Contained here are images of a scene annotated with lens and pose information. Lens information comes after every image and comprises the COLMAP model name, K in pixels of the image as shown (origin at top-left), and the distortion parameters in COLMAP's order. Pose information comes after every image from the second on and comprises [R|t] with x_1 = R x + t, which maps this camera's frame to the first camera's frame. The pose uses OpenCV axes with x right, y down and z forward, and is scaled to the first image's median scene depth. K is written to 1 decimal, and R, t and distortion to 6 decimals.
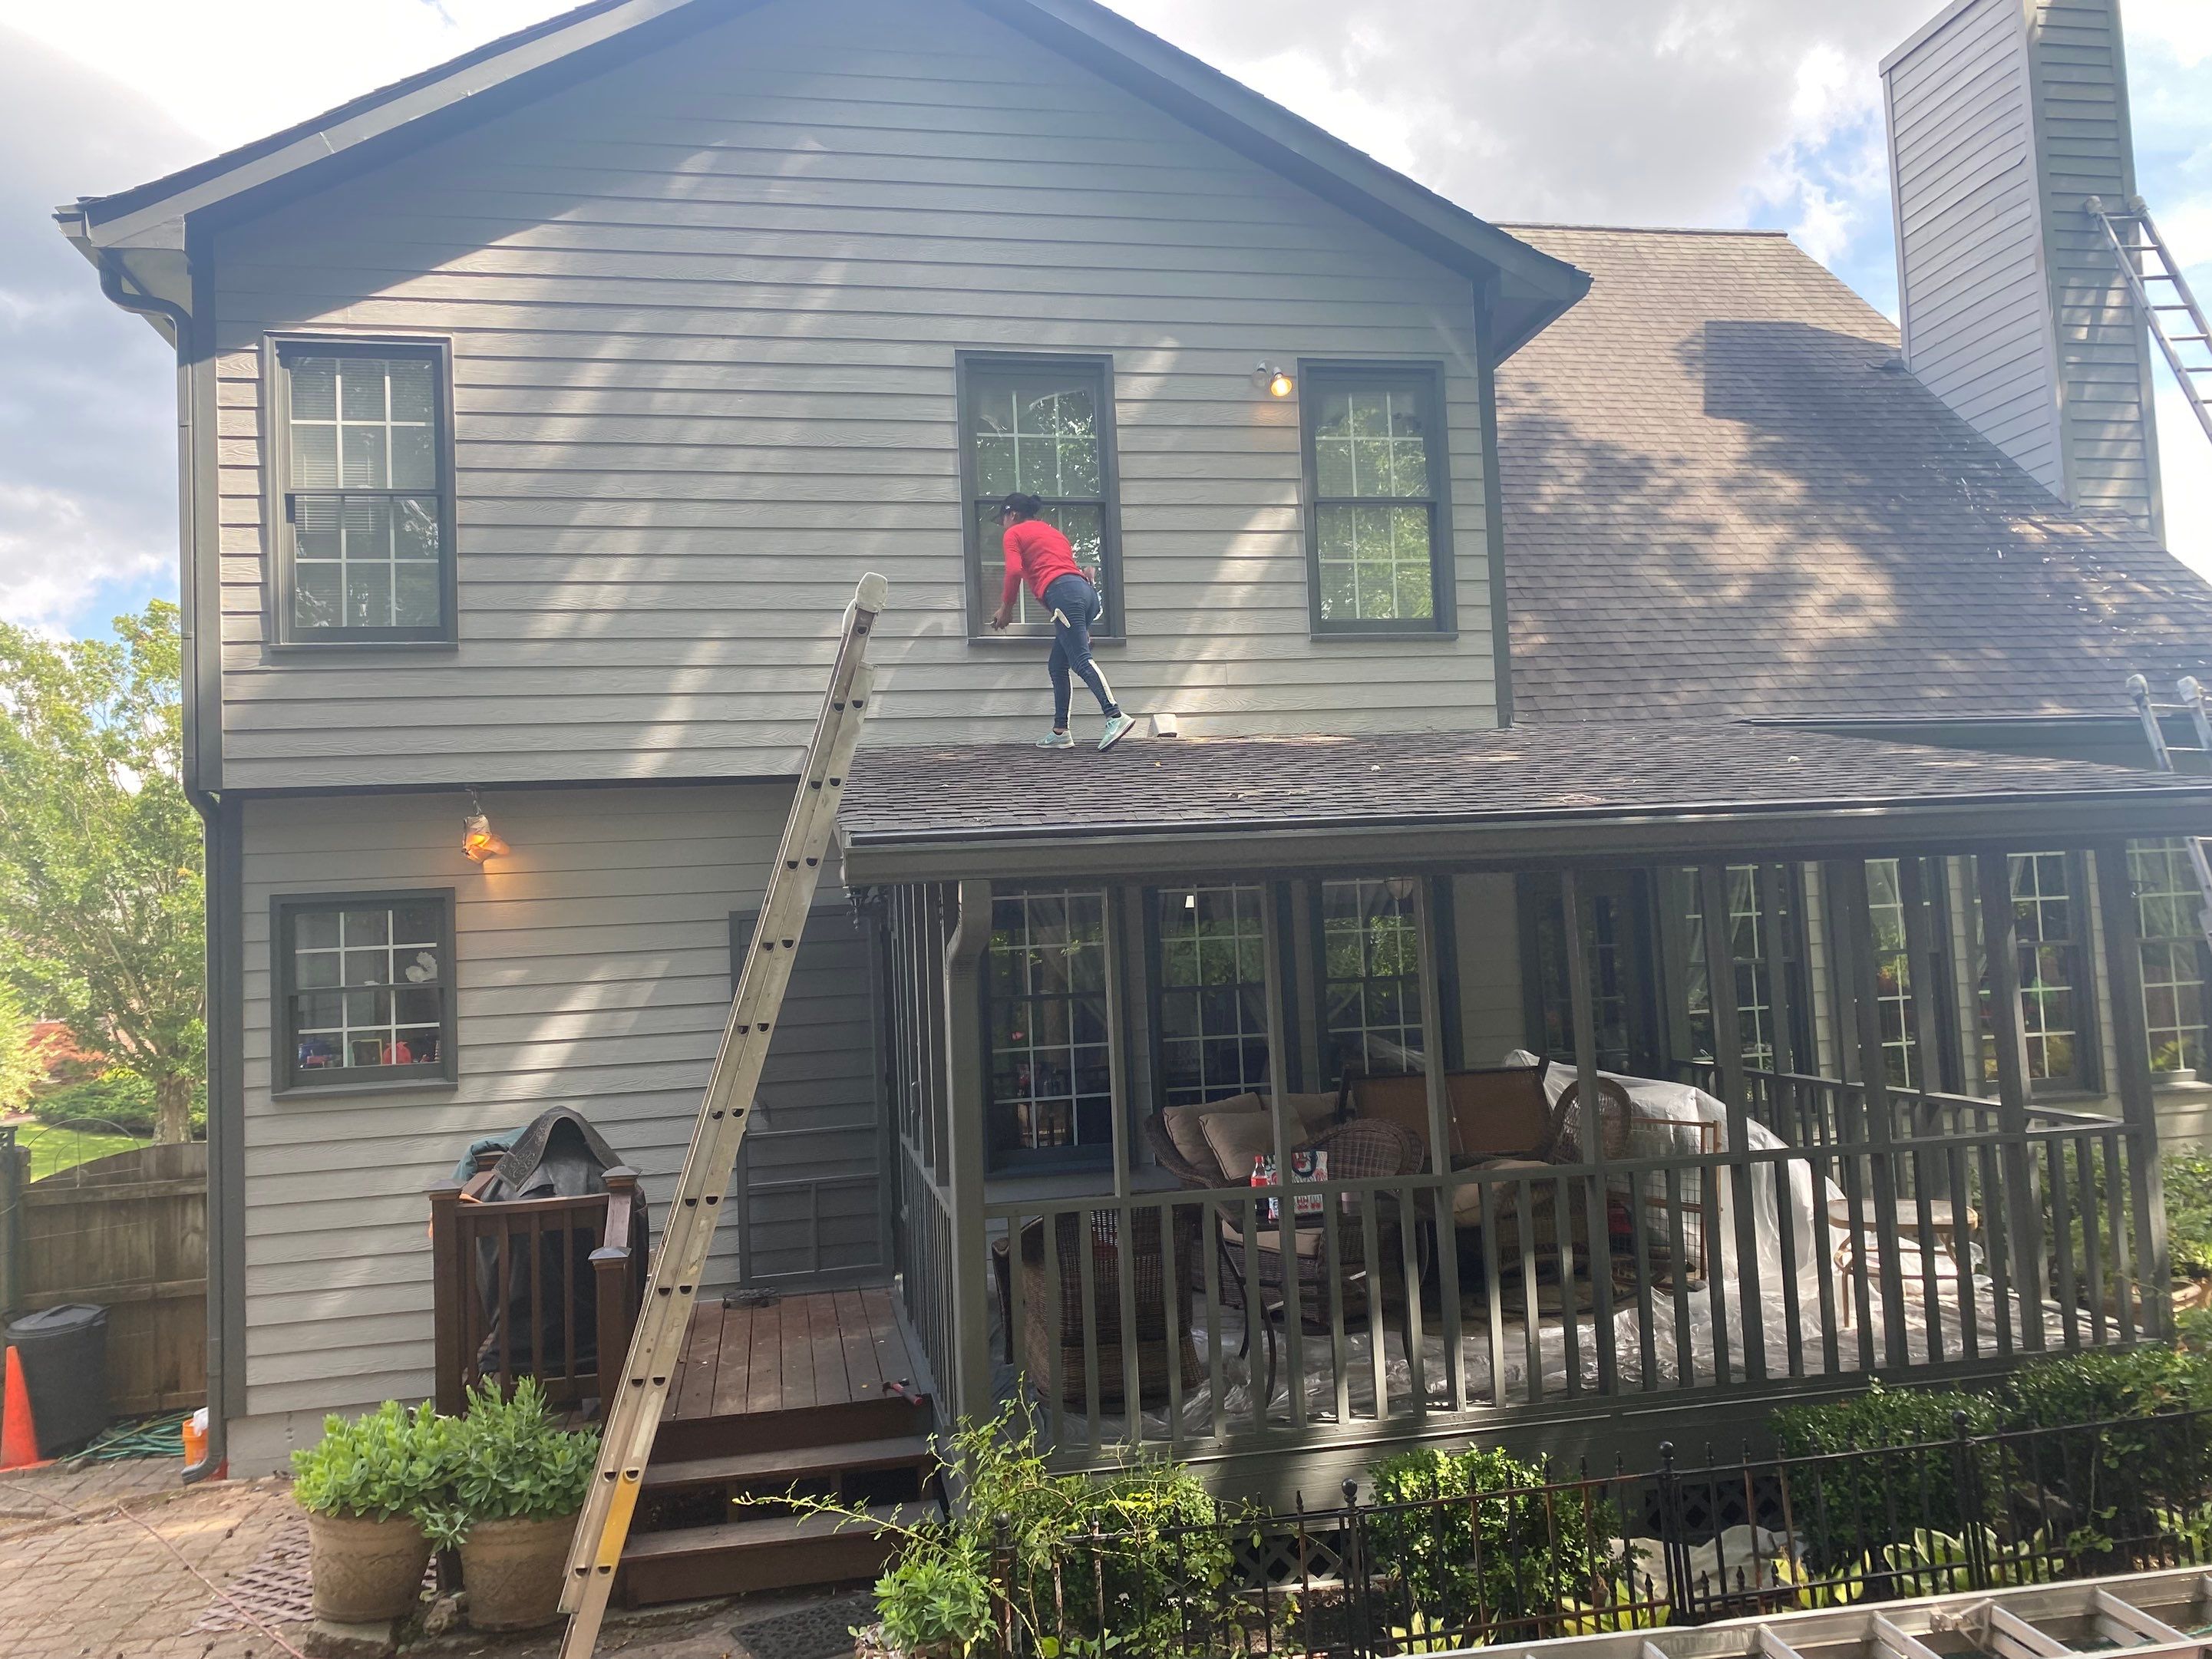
lens RADIAL K [[1663.6, 0, 1106.0], [0, 1663.6, 829.5], [0, 0, 1]] dist [-0.000340, 0.006022]
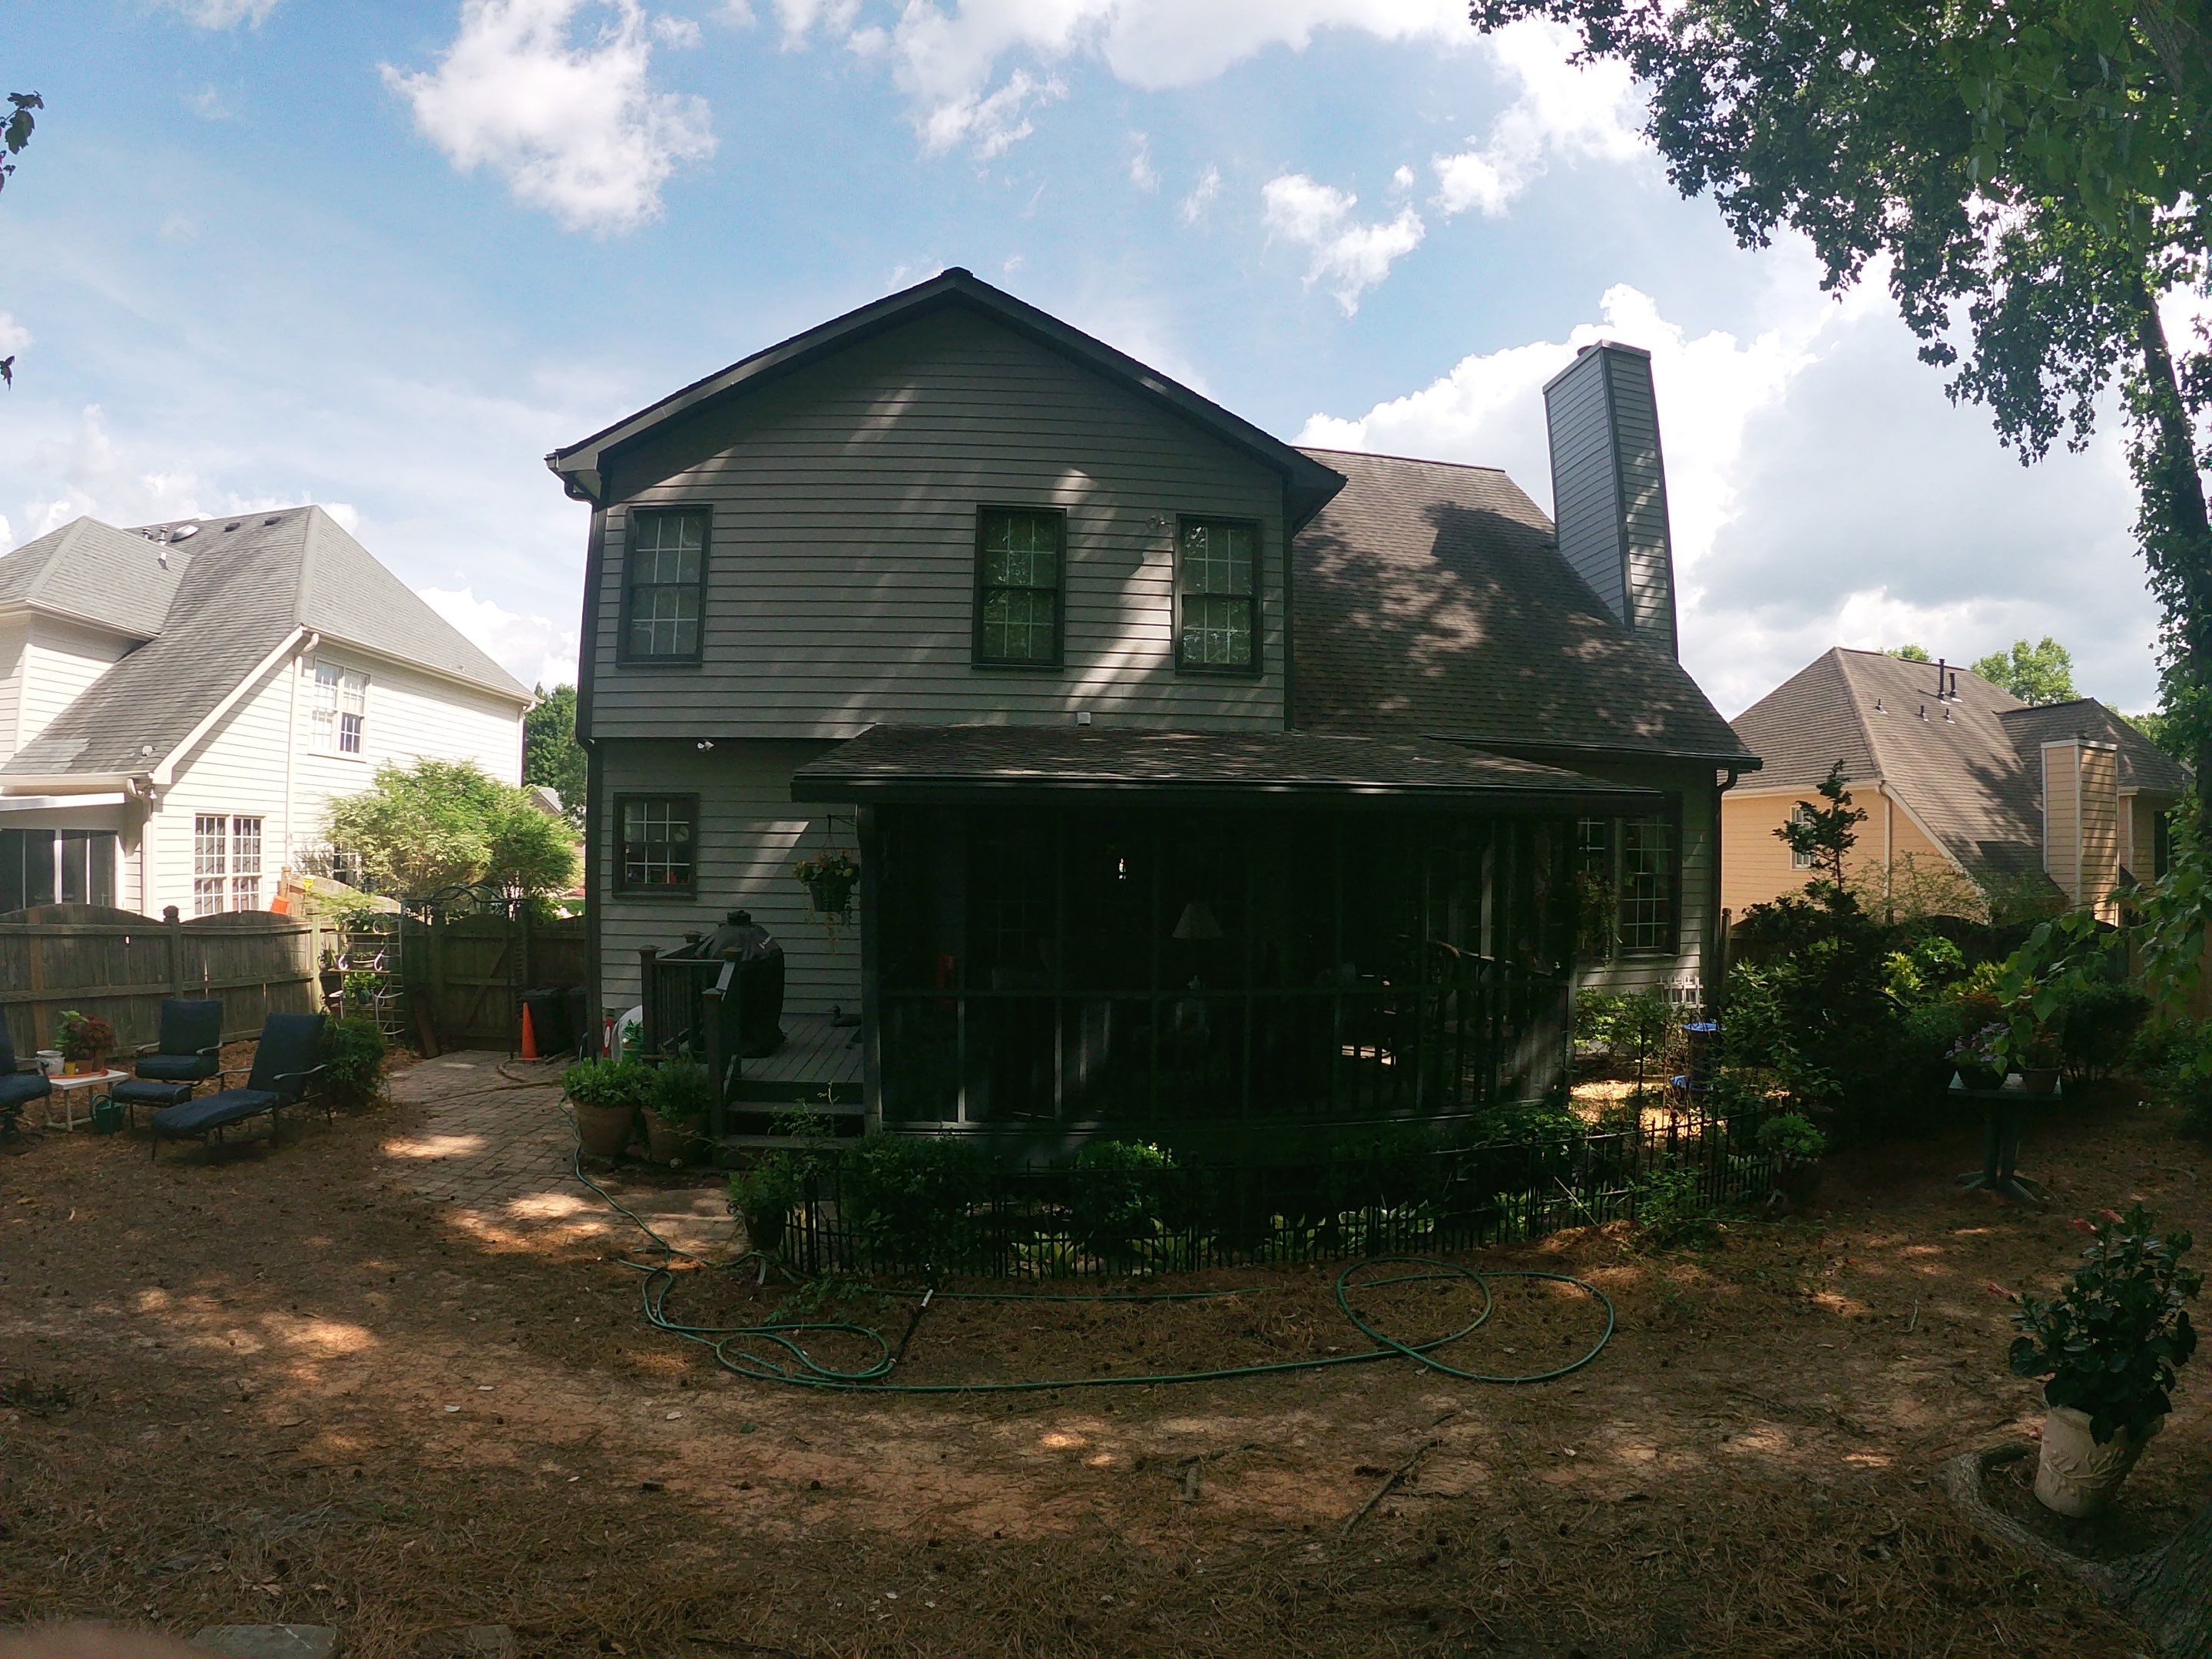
lens RADIAL K [[1663.8, 0, 1106.0], [0, 1663.8, 829.5], [0, 0, 1]] dist [-0.000340, 0.006022]
pose [[0.998189, 0.058713, 0.013087, 0.049000], [-0.059309, 0.996926, 0.051197, -0.048469], [-0.010041, -0.051881, 0.998603, -0.896487]]
